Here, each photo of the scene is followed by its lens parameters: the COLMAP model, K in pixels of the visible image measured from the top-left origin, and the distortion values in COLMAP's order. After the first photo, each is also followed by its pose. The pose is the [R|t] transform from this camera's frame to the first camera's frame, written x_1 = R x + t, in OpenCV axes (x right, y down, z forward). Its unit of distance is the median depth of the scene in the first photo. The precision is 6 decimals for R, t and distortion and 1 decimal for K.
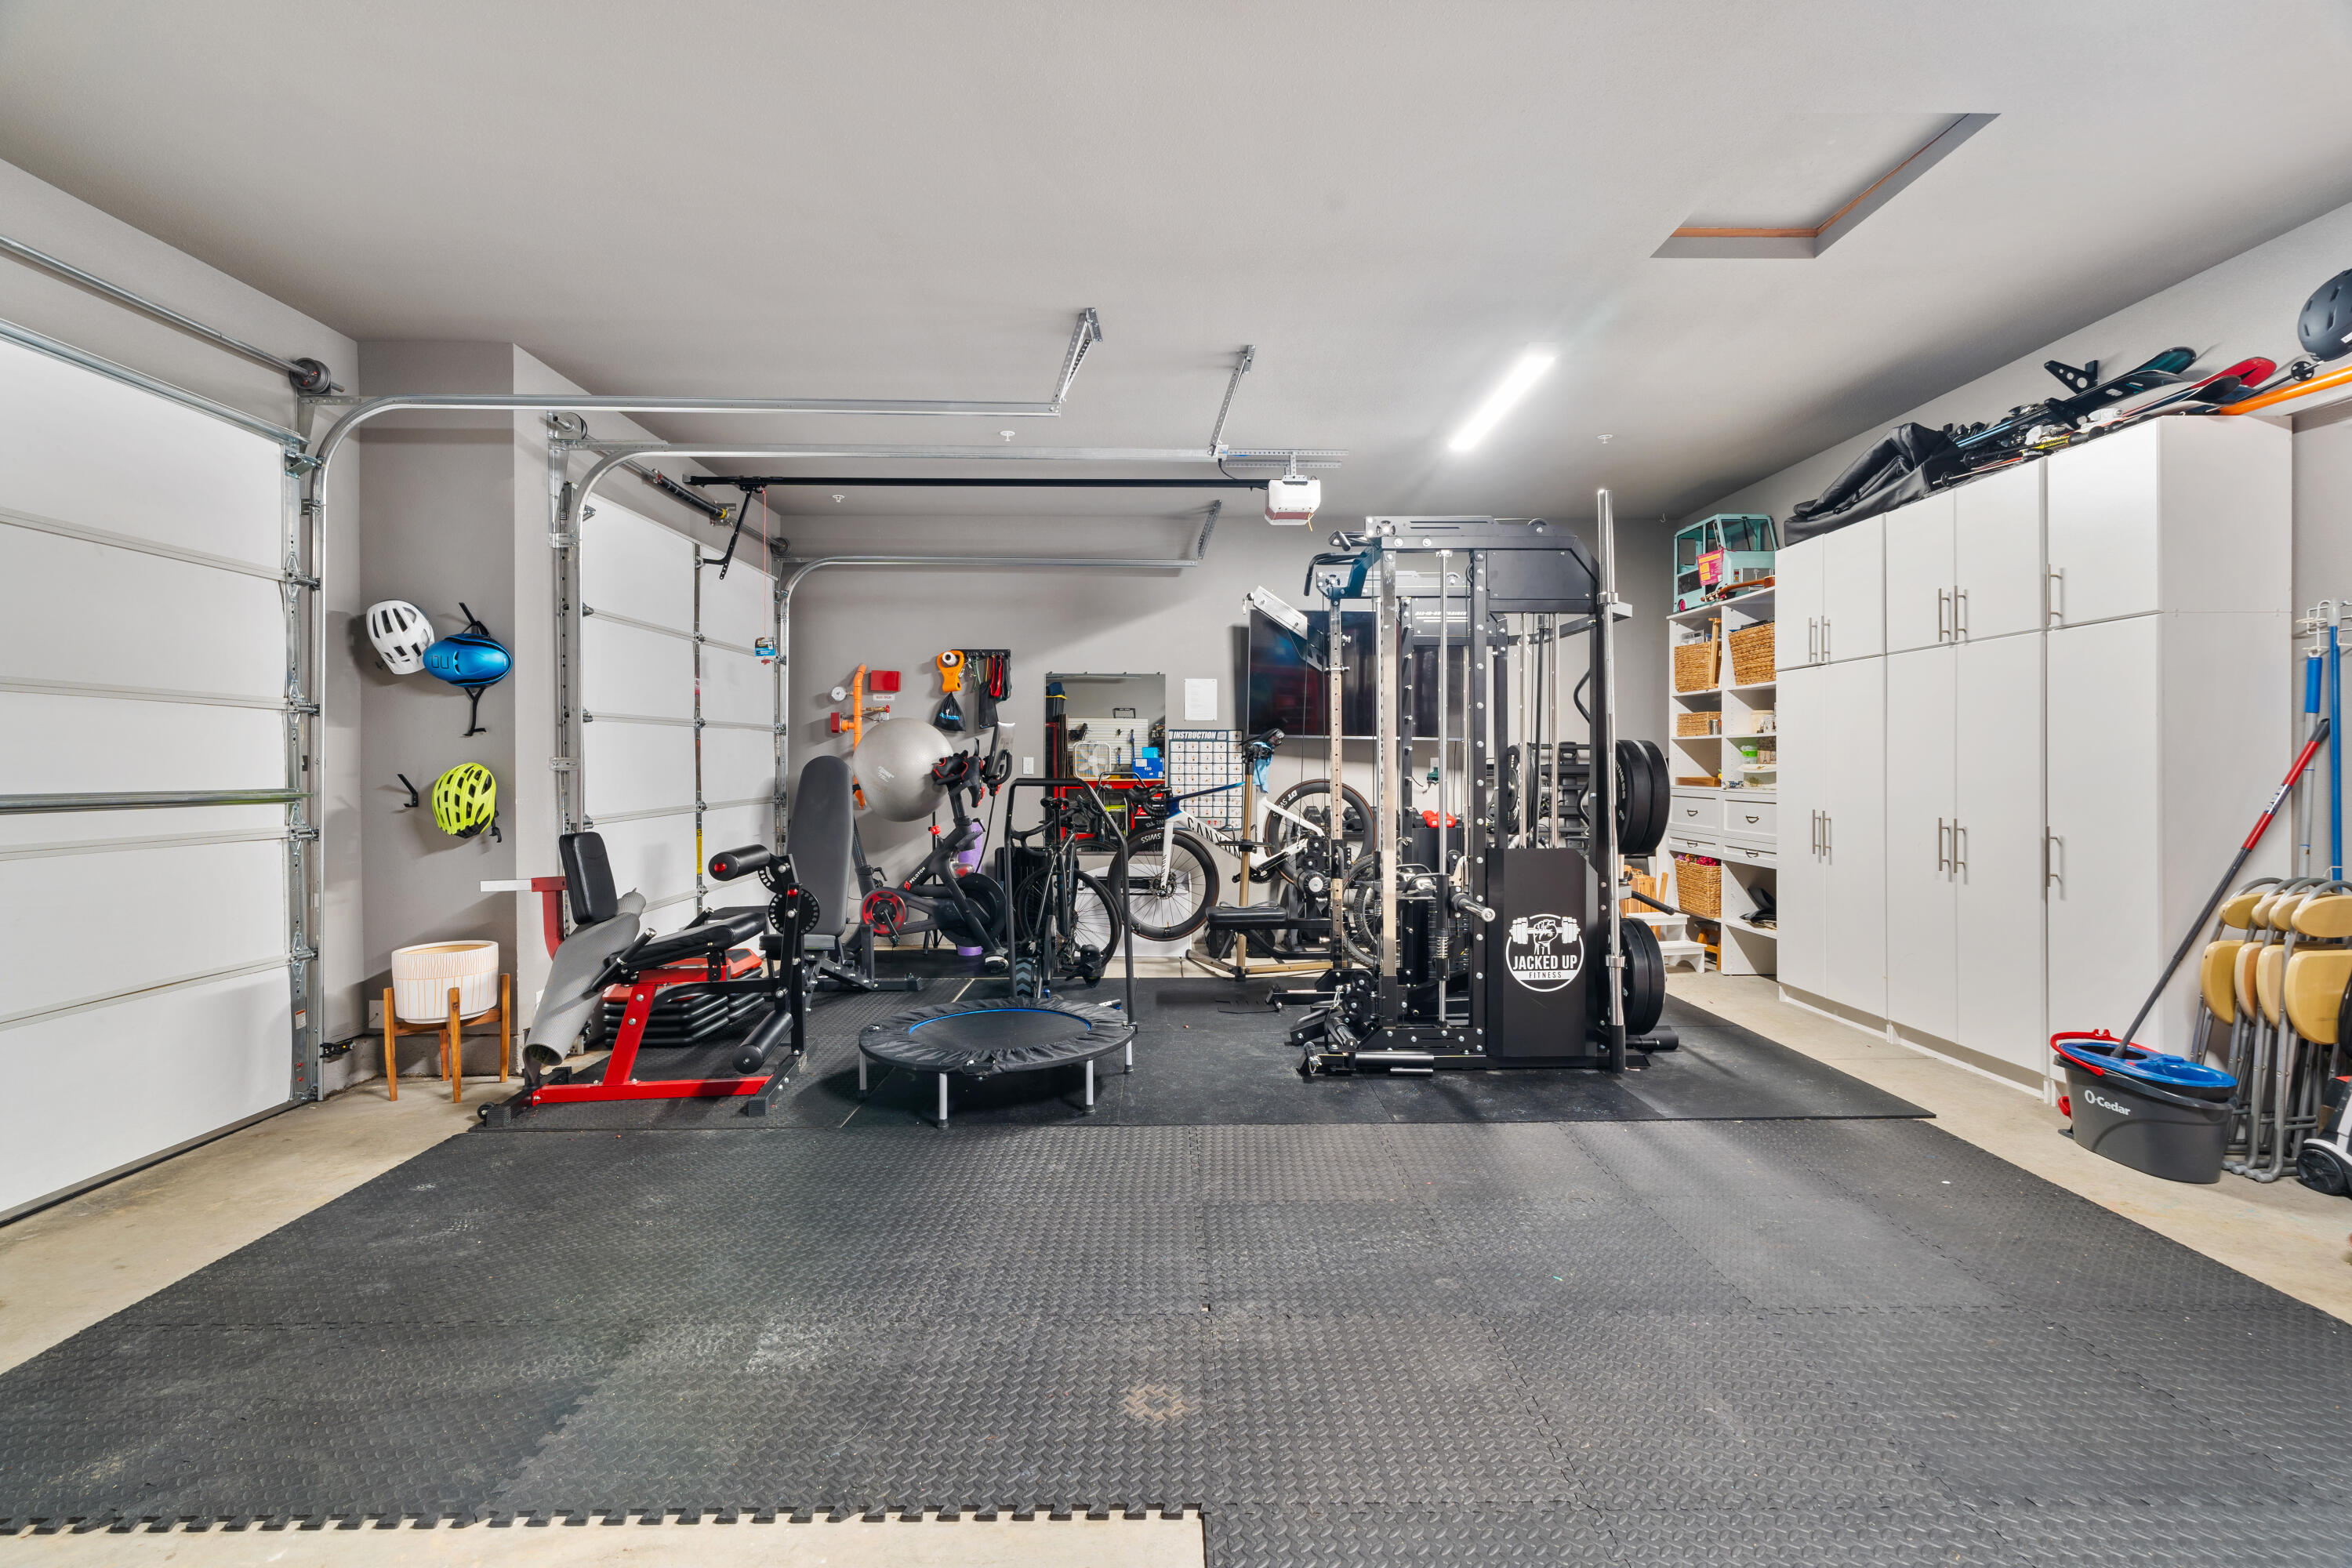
lens RADIAL K [[1068.8, 0, 1172.3], [0, 1068.8, 774.6], [0, 0, 1]] dist [-0.006457, 0.002453]
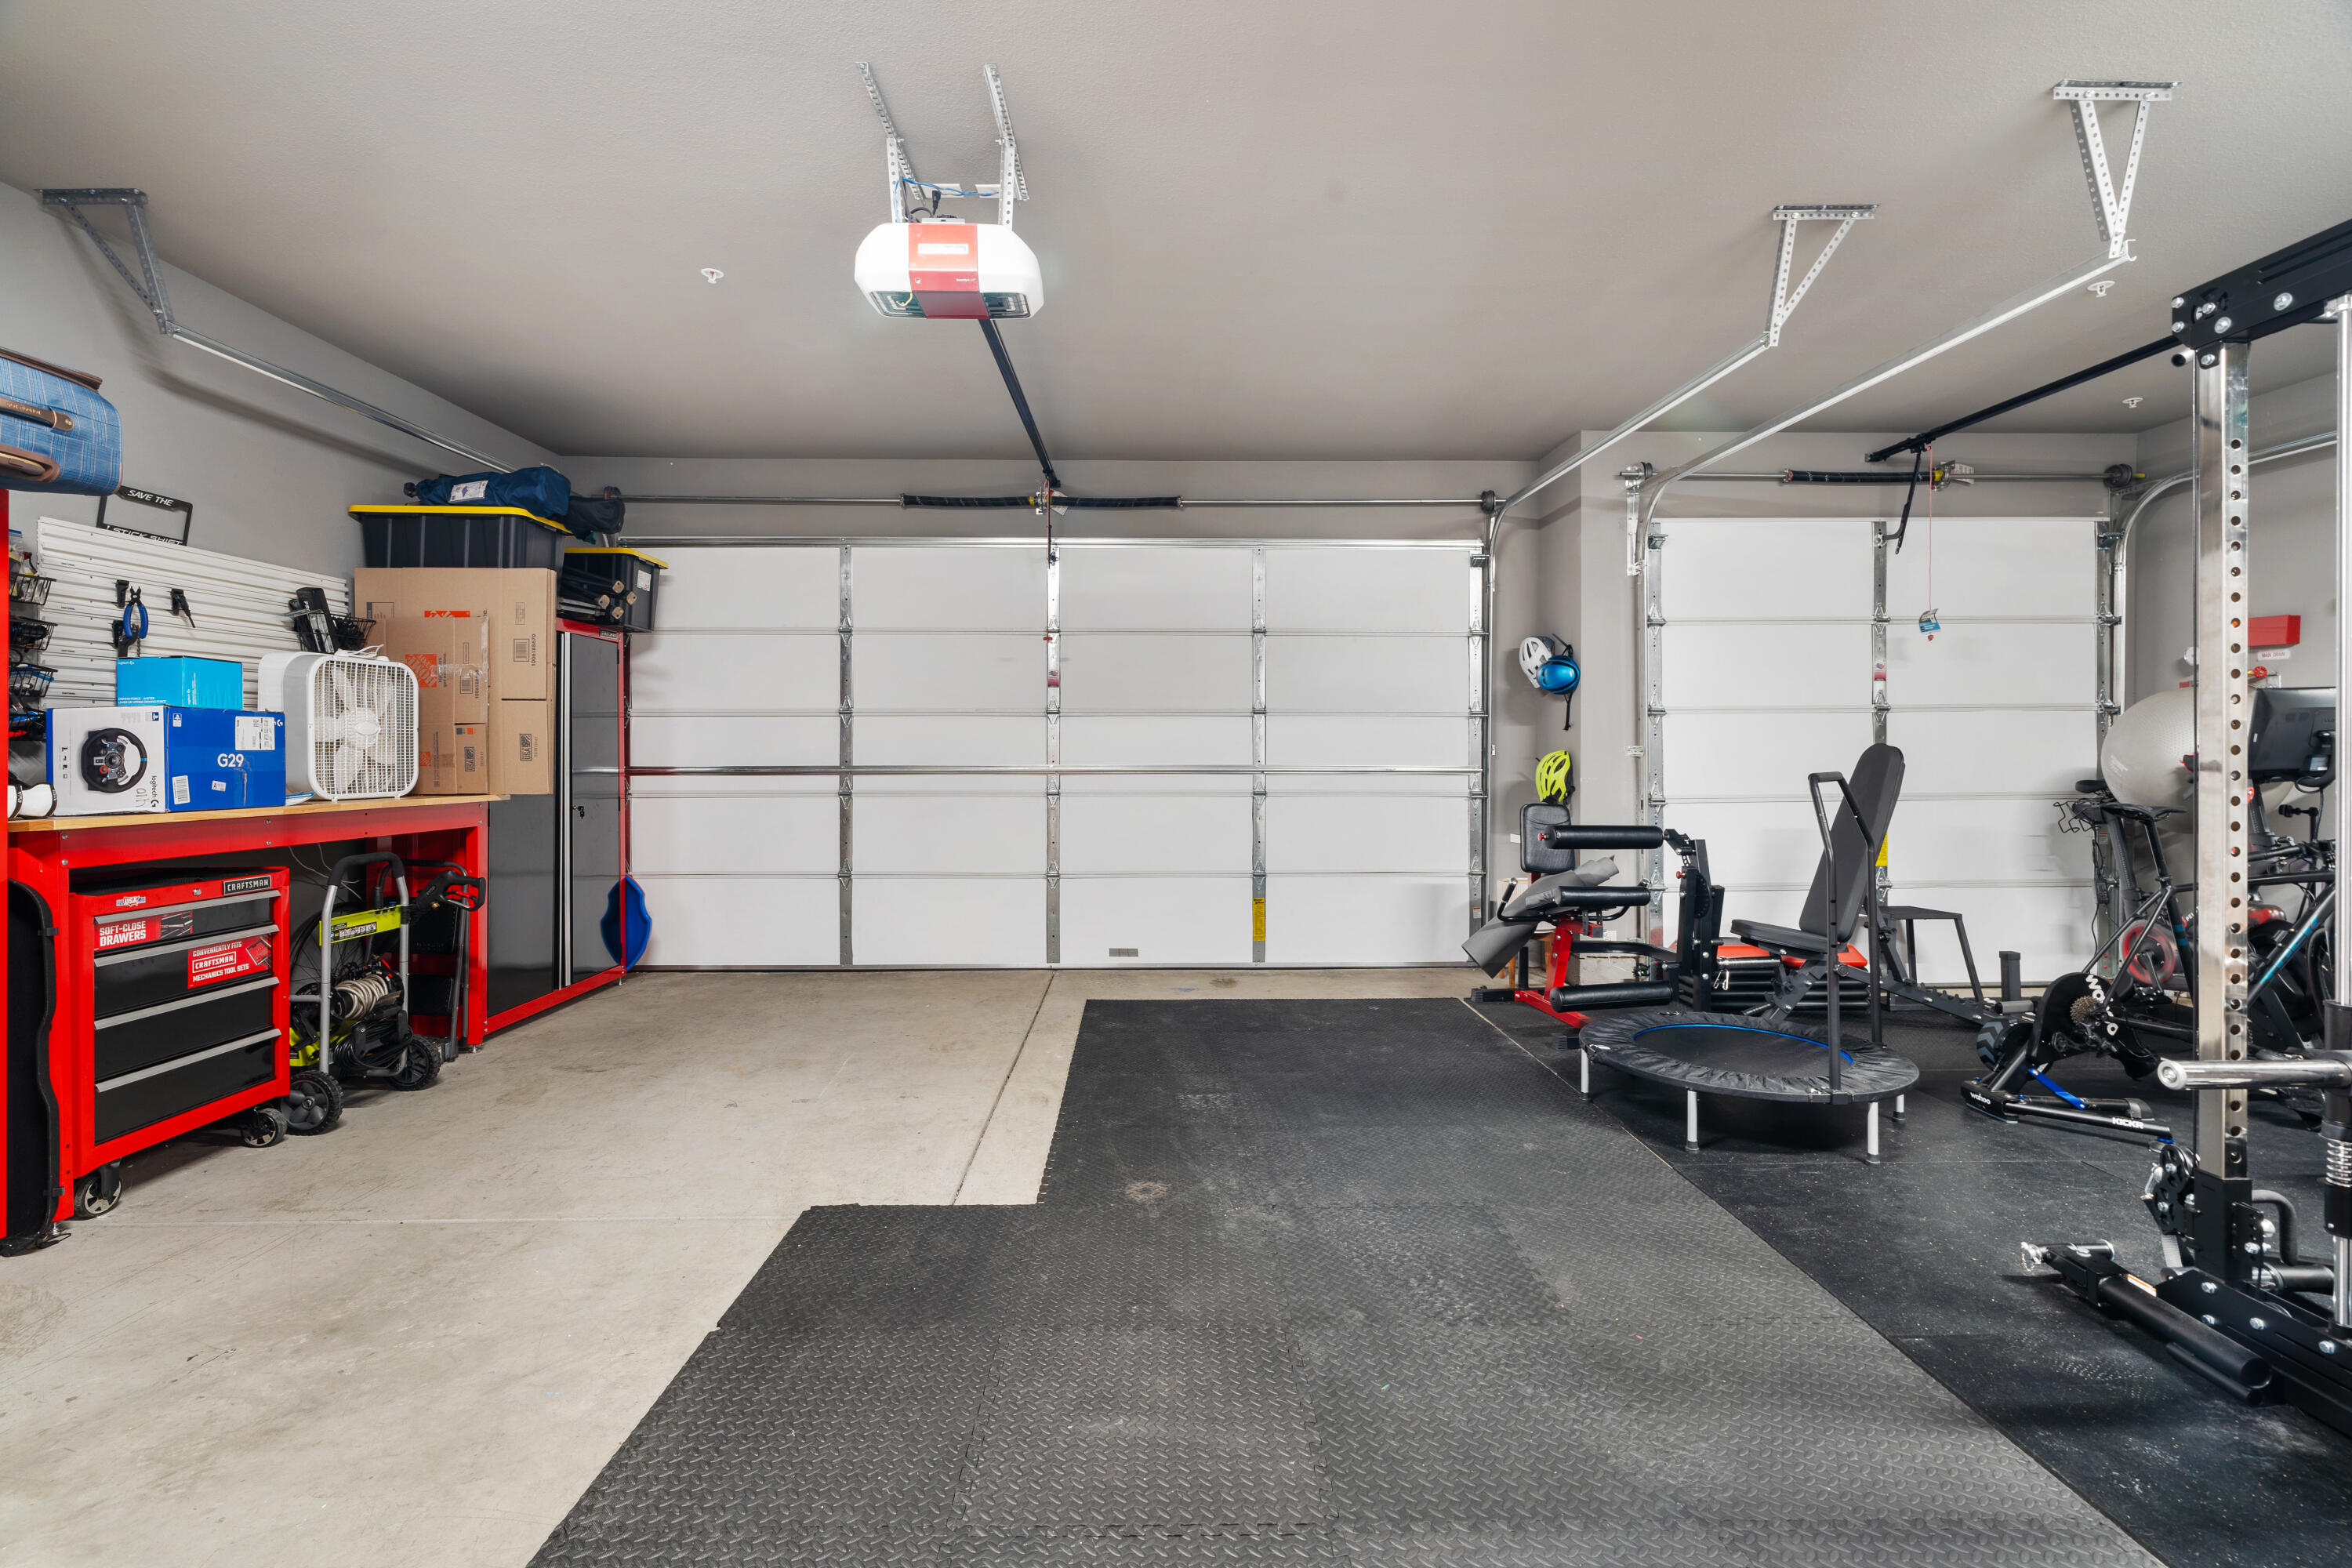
lens RADIAL K [[1068.8, 0, 1166.5], [0, 1068.8, 762.9], [0, 0, 1]] dist [-0.006457, 0.002453]
pose [[0.008001, 0.017036, -0.999823, 0.787751], [-0.008917, 0.999816, 0.016964, -0.015388], [0.999928, 0.008779, 0.008151, 0.548515]]
